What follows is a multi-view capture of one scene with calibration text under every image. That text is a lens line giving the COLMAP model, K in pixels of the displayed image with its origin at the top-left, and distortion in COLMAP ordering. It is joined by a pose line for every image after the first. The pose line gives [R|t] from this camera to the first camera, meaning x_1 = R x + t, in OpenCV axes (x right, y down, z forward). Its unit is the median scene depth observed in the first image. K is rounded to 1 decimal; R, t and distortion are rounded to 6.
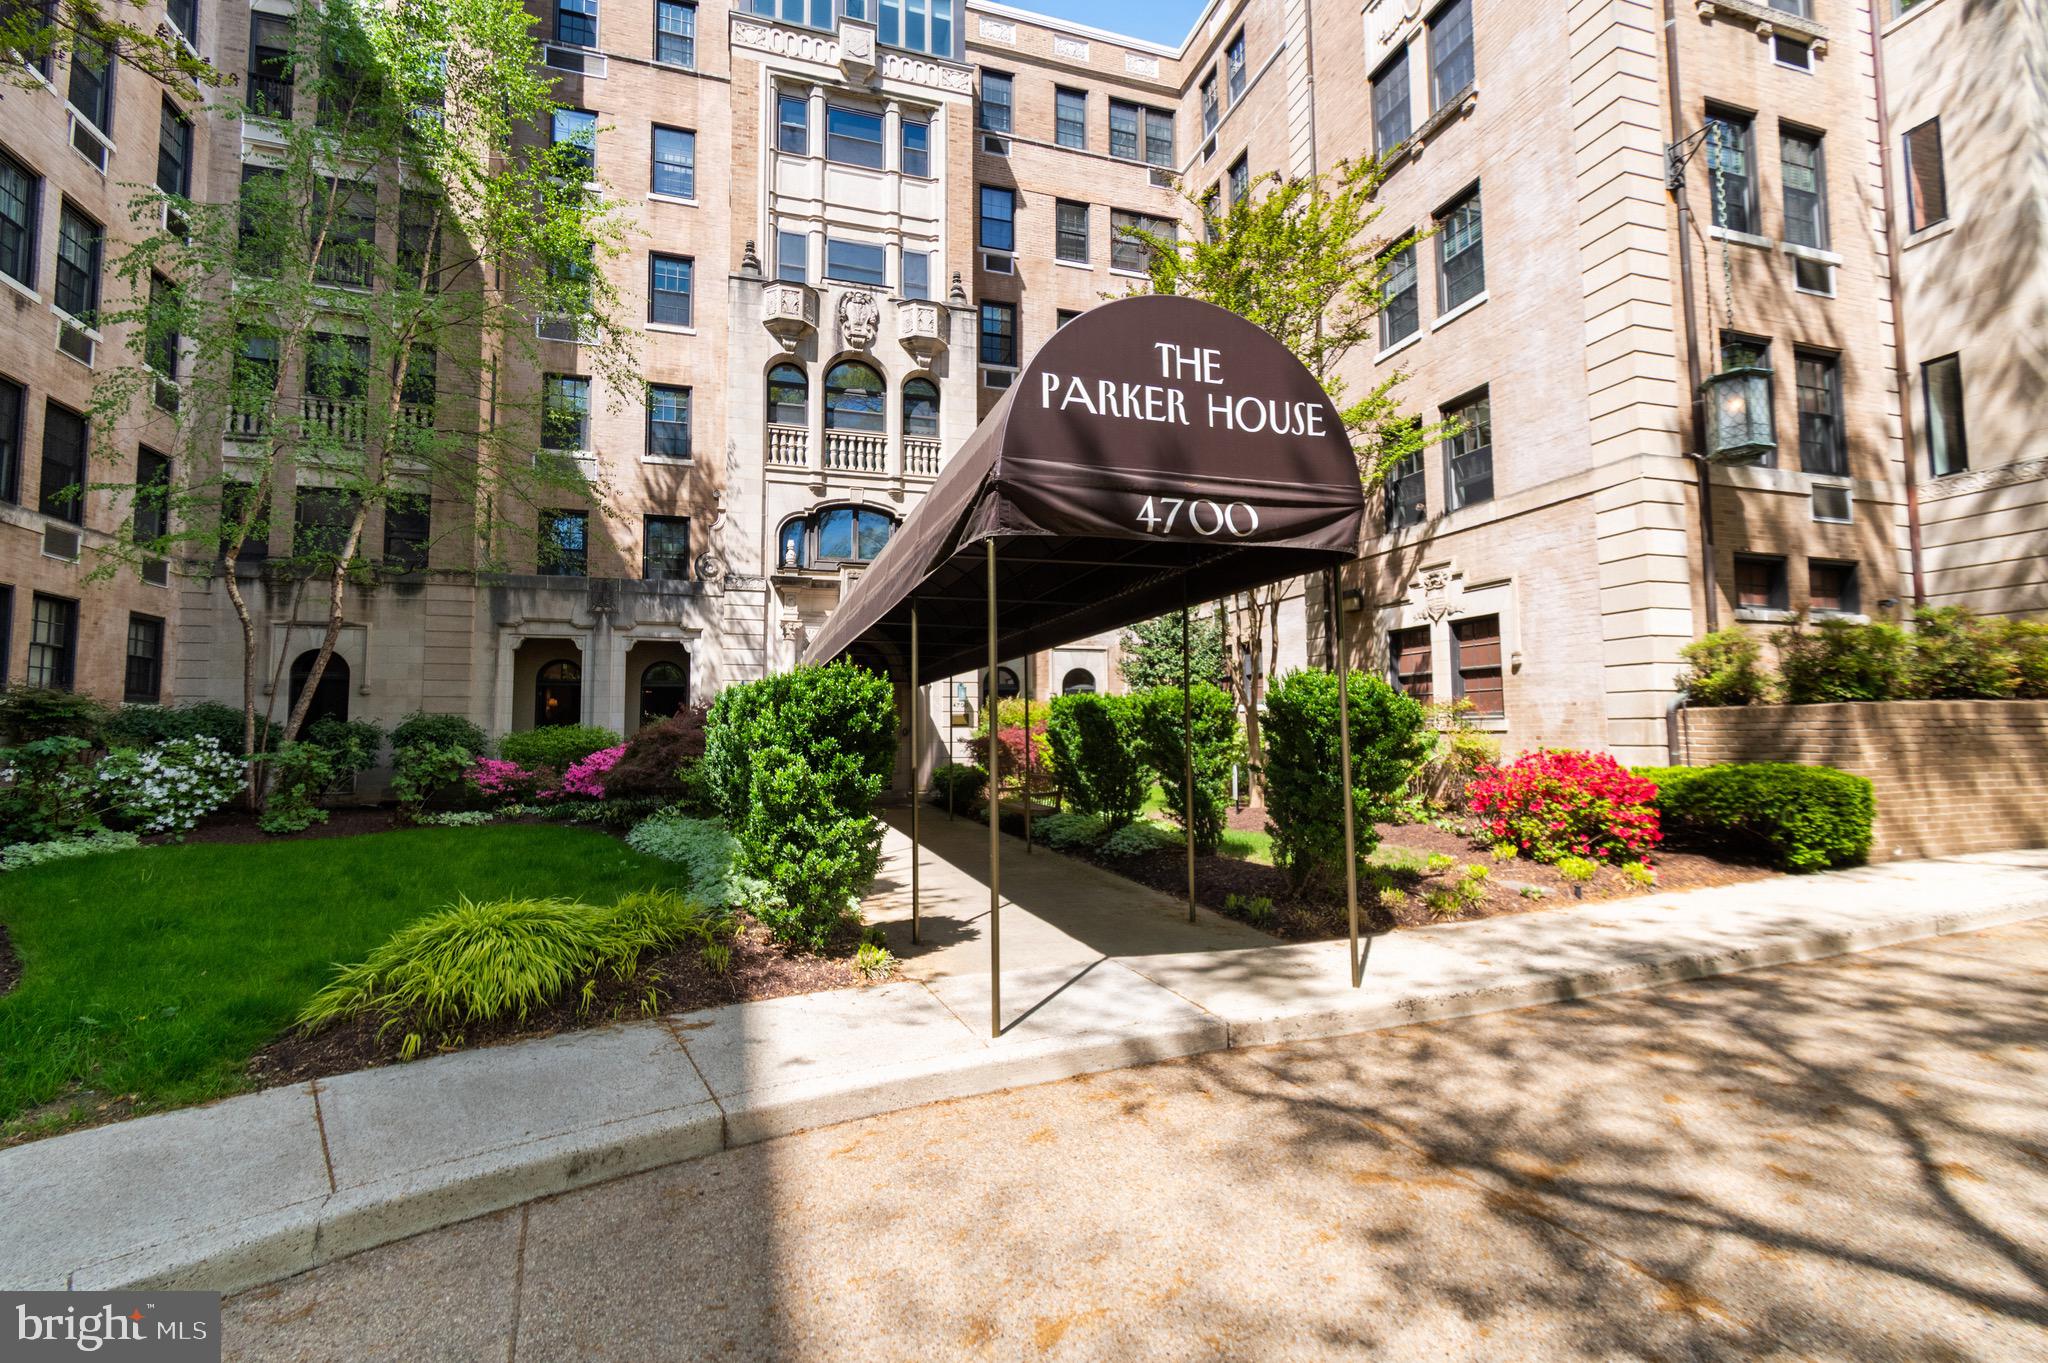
lens RADIAL K [[952.2, 0, 1024.4], [0, 952.2, 662.5], [0, 0, 1]] dist [0.001499, 0.000047]
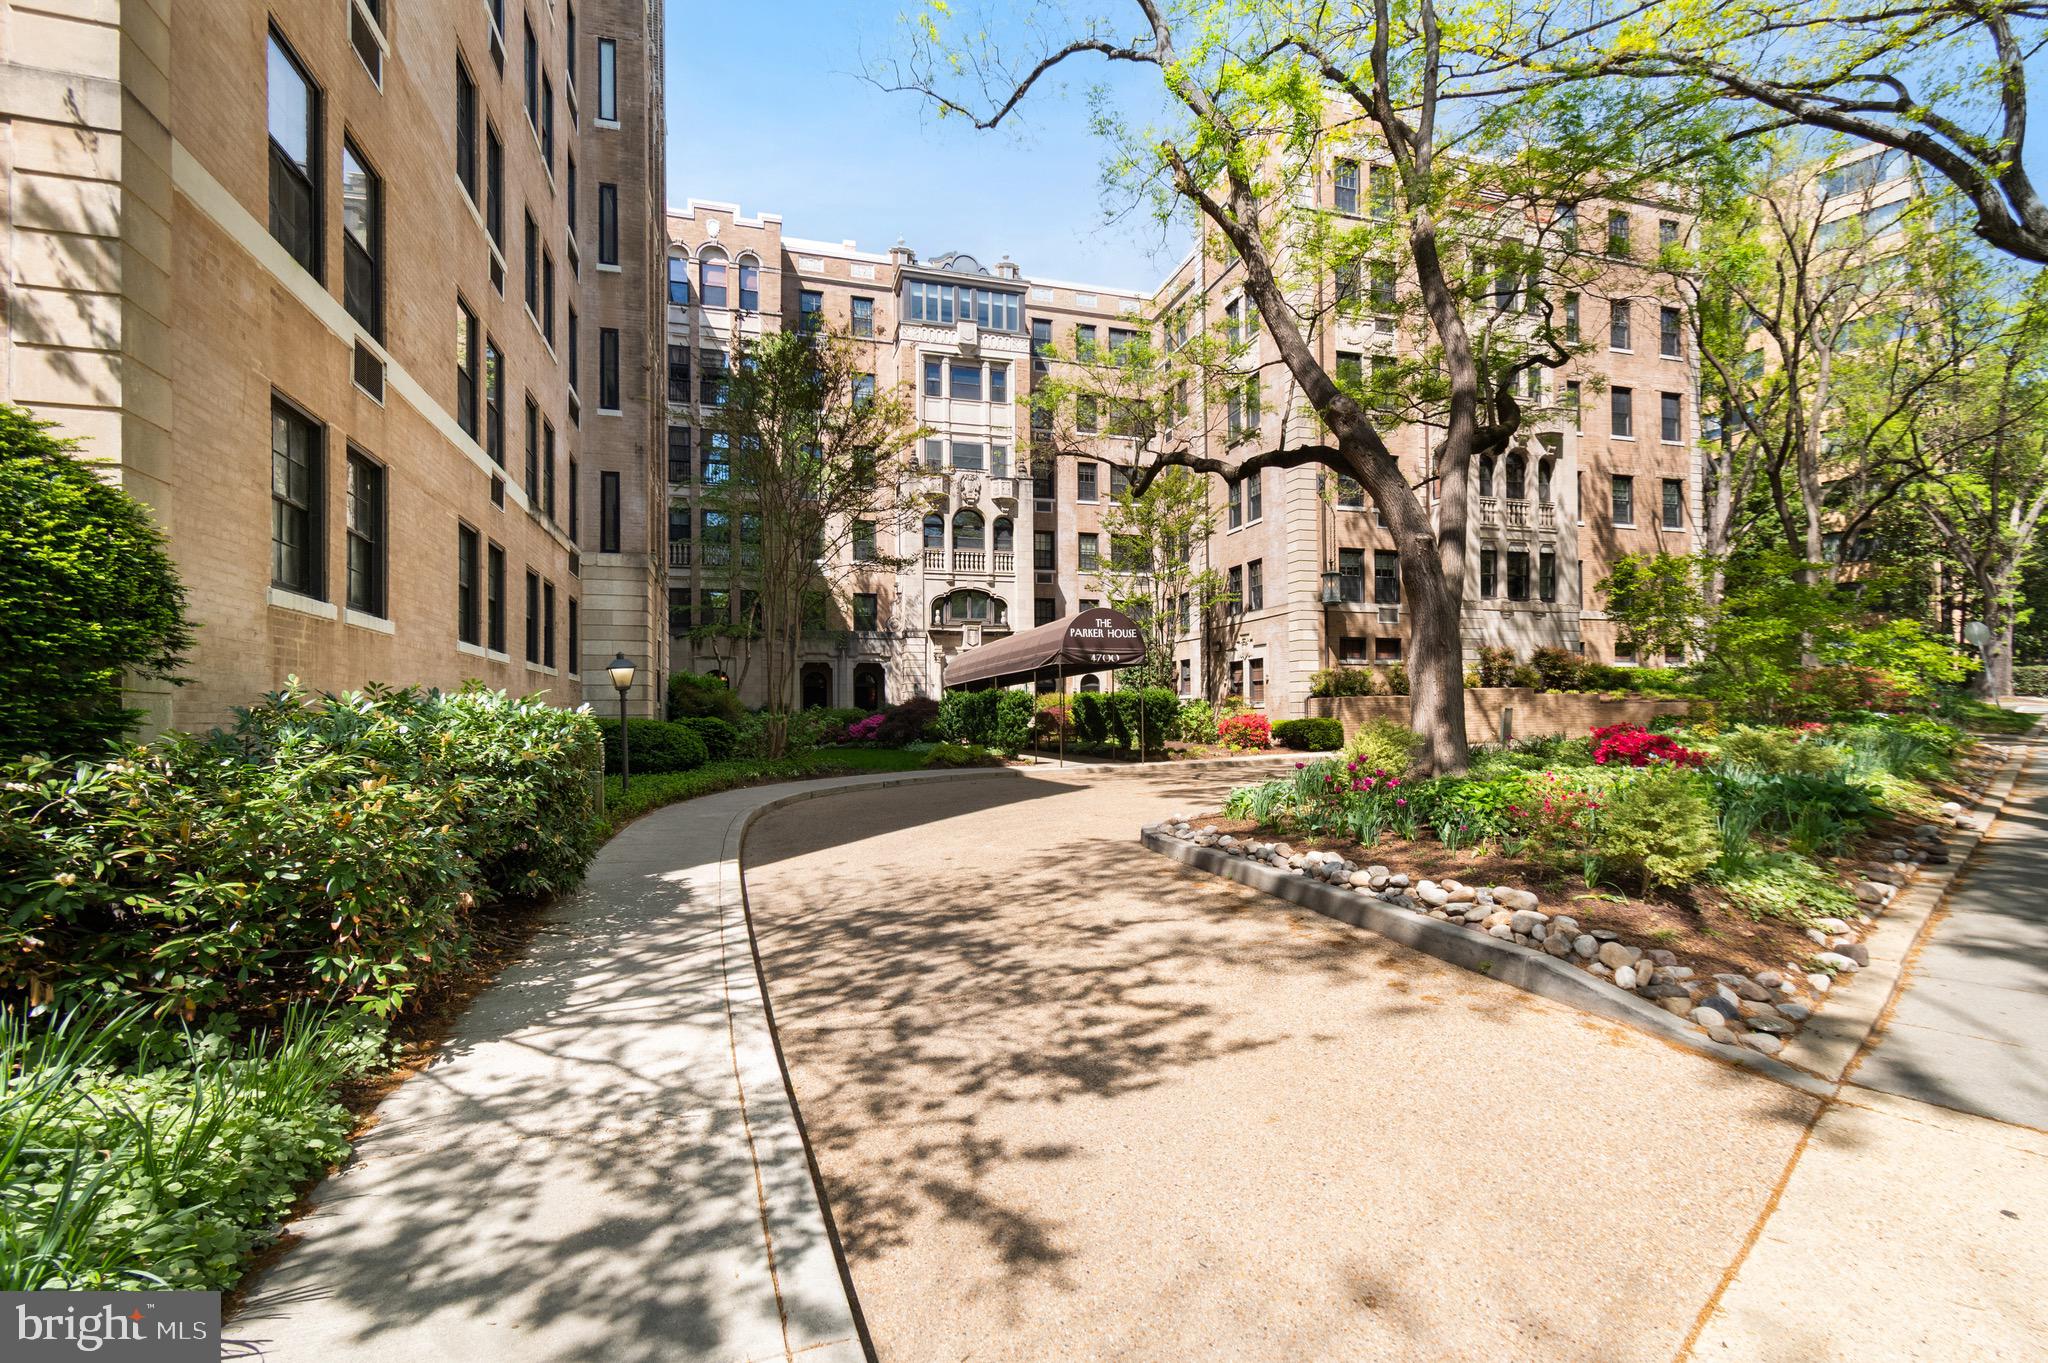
lens RADIAL K [[888.7, 0, 1025.2], [0, 888.7, 727.6], [0, 0, 1]] dist [0.000867, 0.000013]
pose [[0.999609, -0.001320, -0.027928, -0.018942], [0.003712, 0.996308, 0.085771, -0.044338], [0.027712, -0.085841, 0.995923, -0.767938]]
